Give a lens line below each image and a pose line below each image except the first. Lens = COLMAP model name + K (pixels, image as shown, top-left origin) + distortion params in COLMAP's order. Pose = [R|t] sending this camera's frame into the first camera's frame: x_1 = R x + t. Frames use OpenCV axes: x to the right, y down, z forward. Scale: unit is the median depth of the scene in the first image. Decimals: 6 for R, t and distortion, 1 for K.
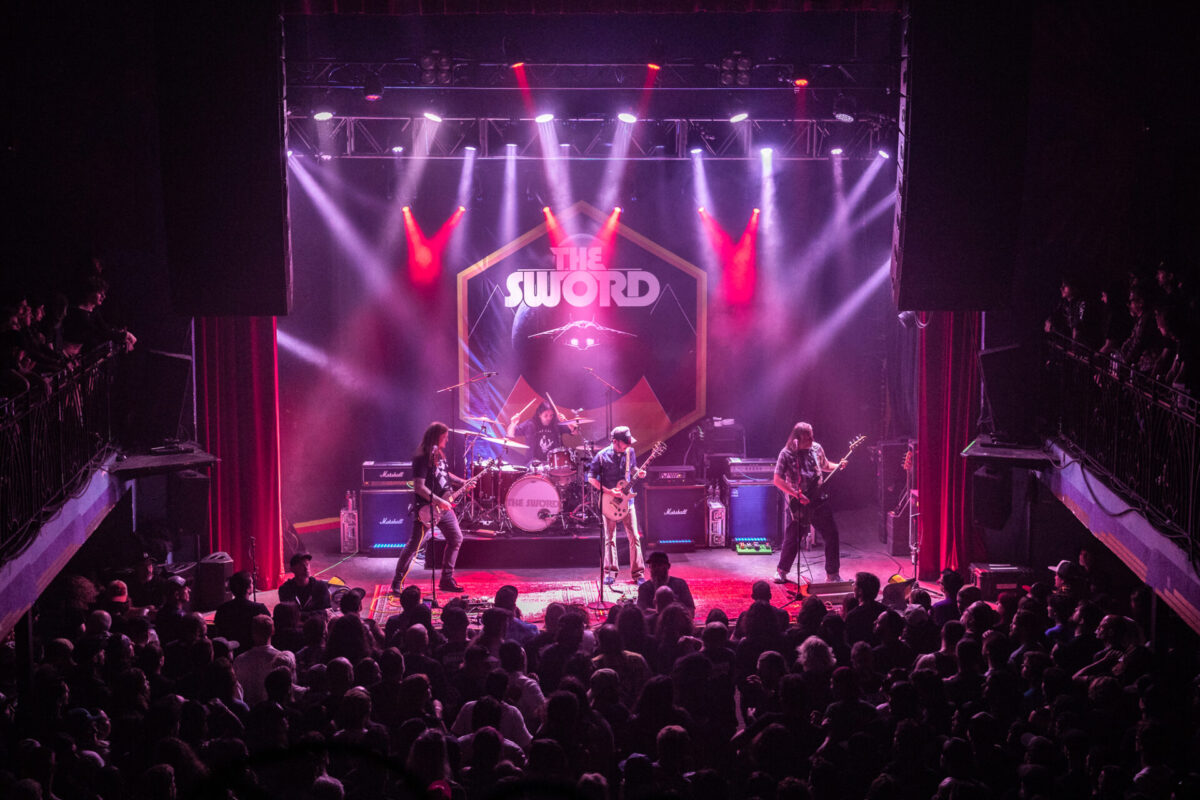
lens RADIAL K [[1633.0, 0, 604.5], [0, 1633.0, 390.9], [0, 0, 1]] dist [0.138698, 0.000000]
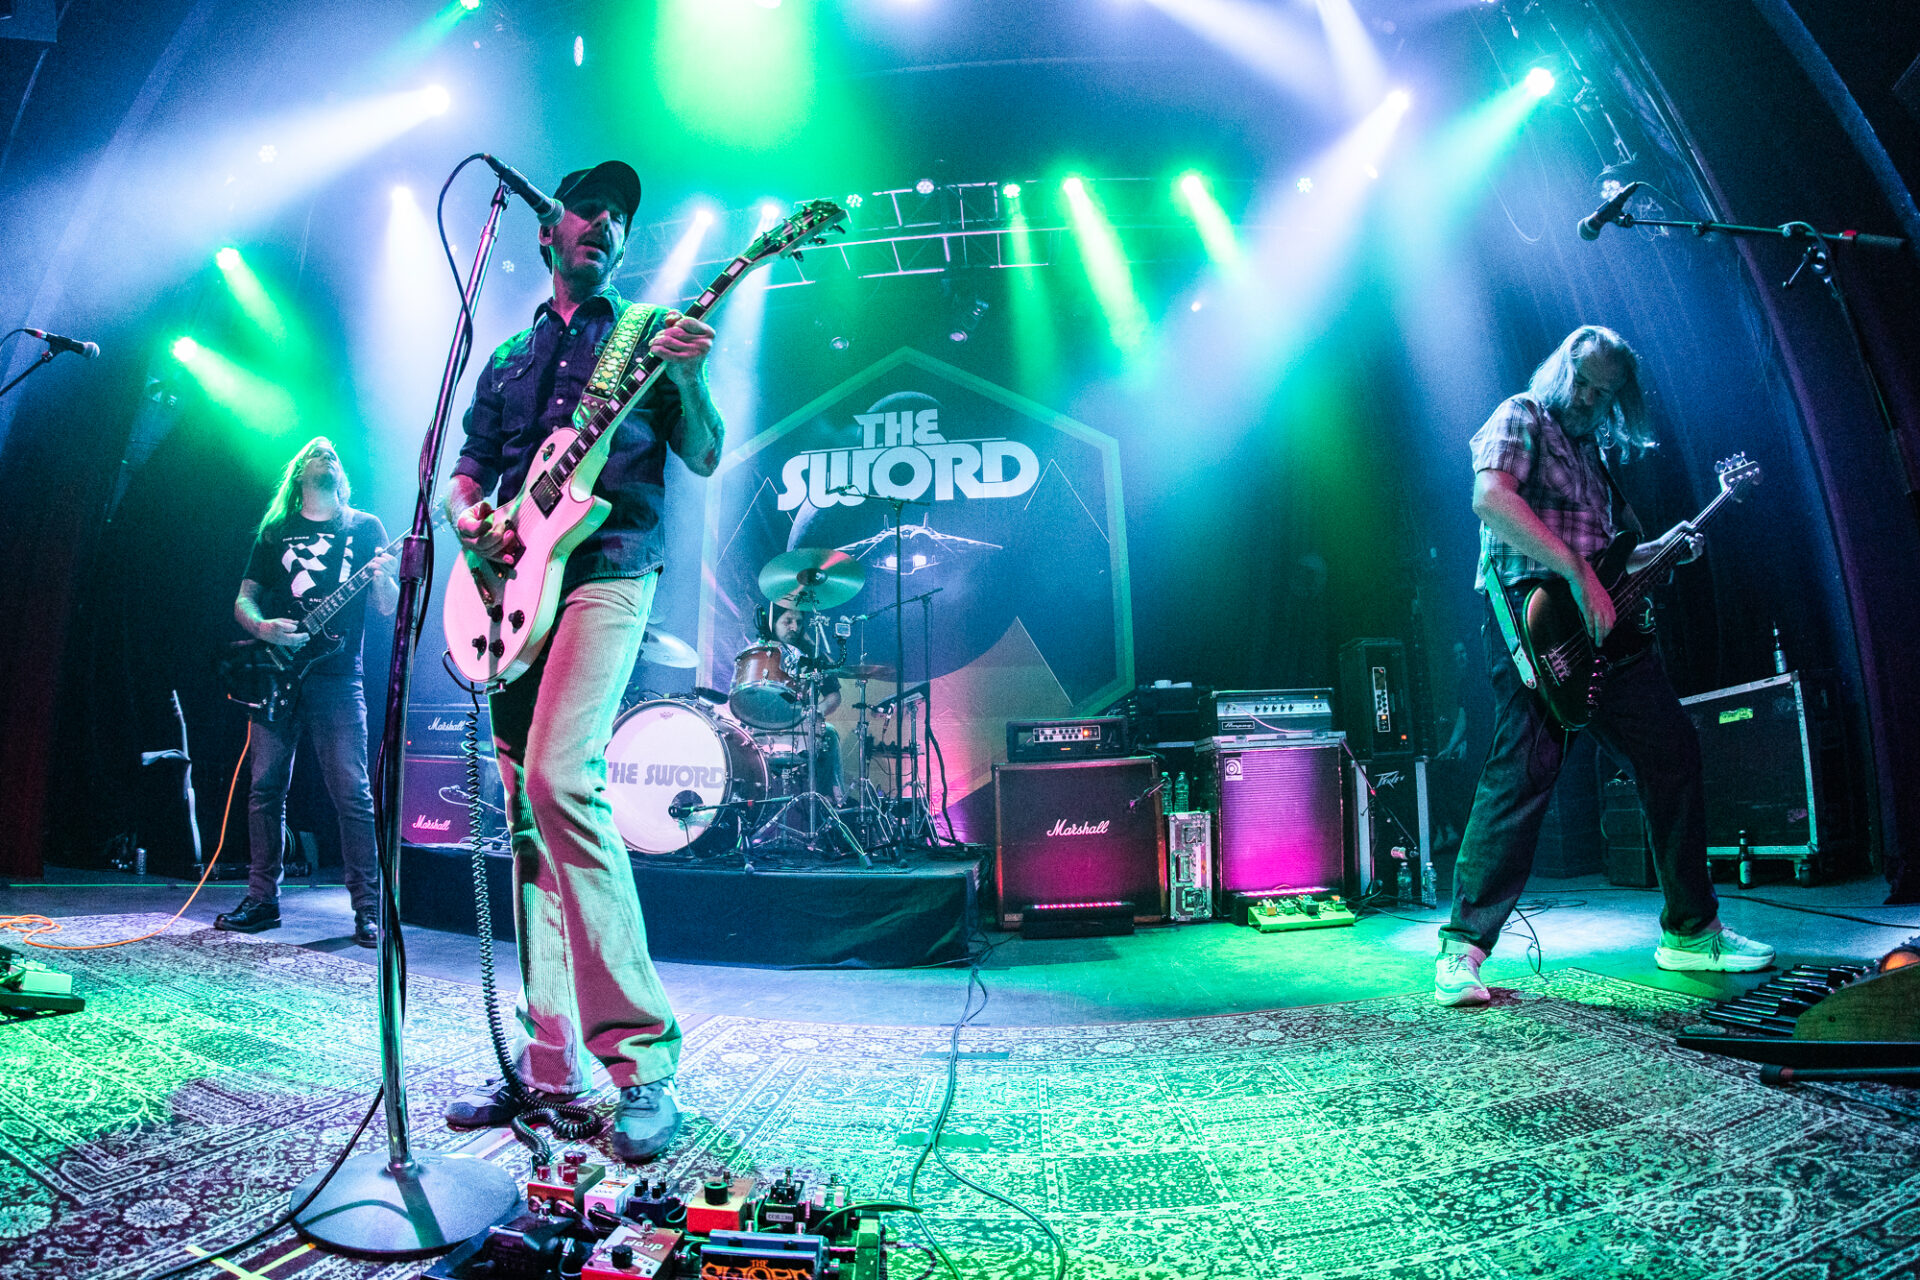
lens RADIAL K [[820.4, 0, 956.3], [0, 820.4, 636.0], [0, 0, 1]] dist [-0.039526, -0.000104]
pose [[0.990251, -0.050627, -0.129769, 0.039779], [0.007037, 0.948606, -0.316382, 0.086458], [0.139118, 0.312384, 0.939714, 0.744750]]
